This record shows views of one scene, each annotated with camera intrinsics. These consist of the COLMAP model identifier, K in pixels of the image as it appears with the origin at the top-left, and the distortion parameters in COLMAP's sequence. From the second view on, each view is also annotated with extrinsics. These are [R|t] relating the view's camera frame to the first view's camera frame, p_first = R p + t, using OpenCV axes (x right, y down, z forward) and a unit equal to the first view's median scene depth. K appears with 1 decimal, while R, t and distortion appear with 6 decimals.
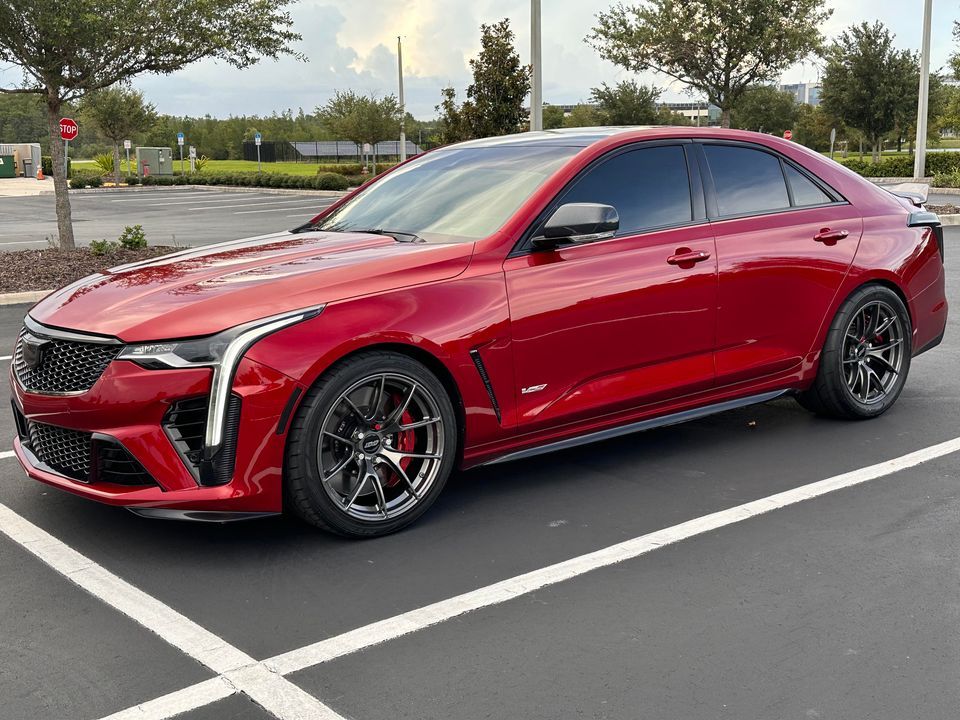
lens RADIAL K [[1104.9, 0, 491.3], [0, 1104.9, 355.1], [0, 0, 1]] dist [0.225334, -0.510629]
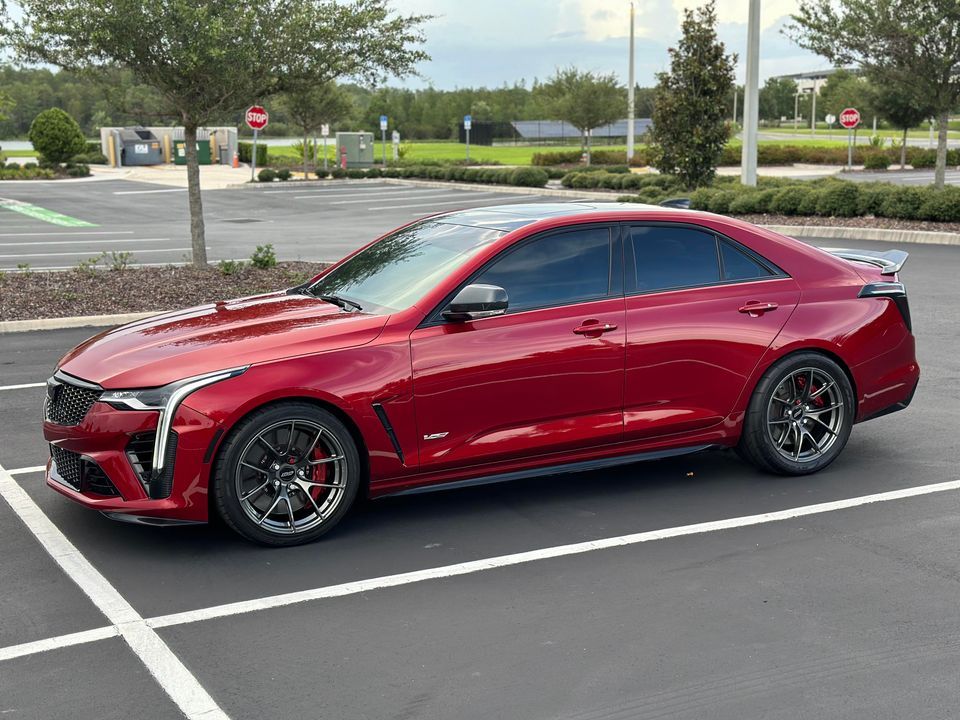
lens RADIAL K [[1318.1, 0, 485.5], [0, 1318.1, 360.7], [0, 0, 1]] dist [0.211855, -0.419518]
pose [[0.979707, 0.038341, -0.196732, 0.368572], [-0.039629, 0.999211, -0.002614, -0.049642], [0.196477, 0.010357, 0.980454, -0.409284]]
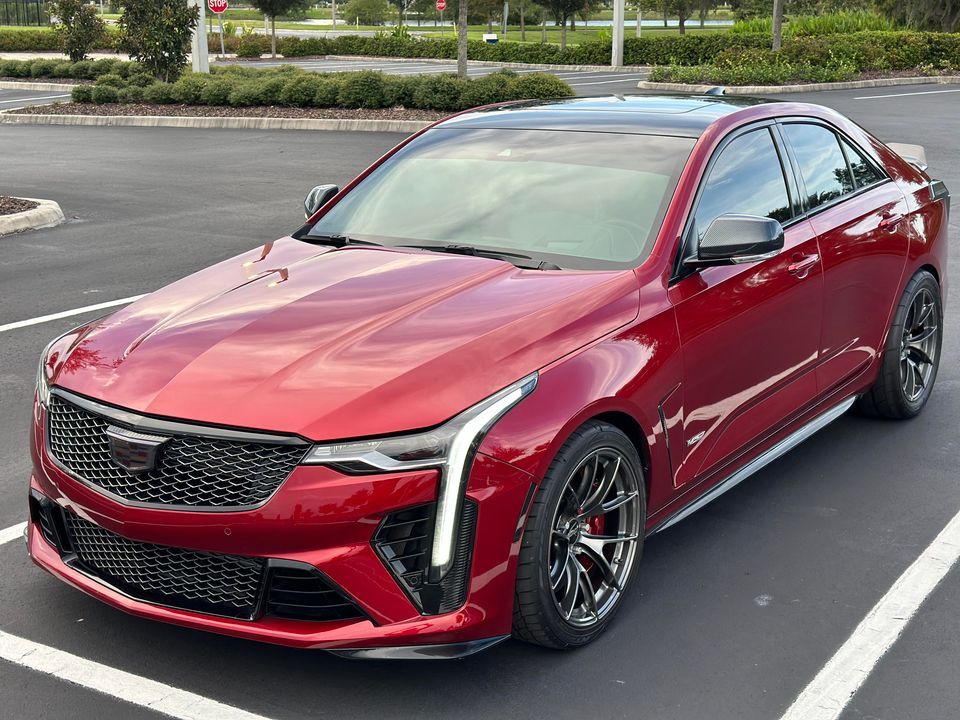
lens RADIAL K [[1318.1, 0, 485.5], [0, 1318.1, 360.7], [0, 0, 1]] dist [0.211855, -0.419518]
pose [[0.956650, -0.060654, 0.284855, -0.395442], [0.040050, 0.996179, 0.077612, -0.112783], [-0.288474, -0.062839, 0.955423, 0.076076]]
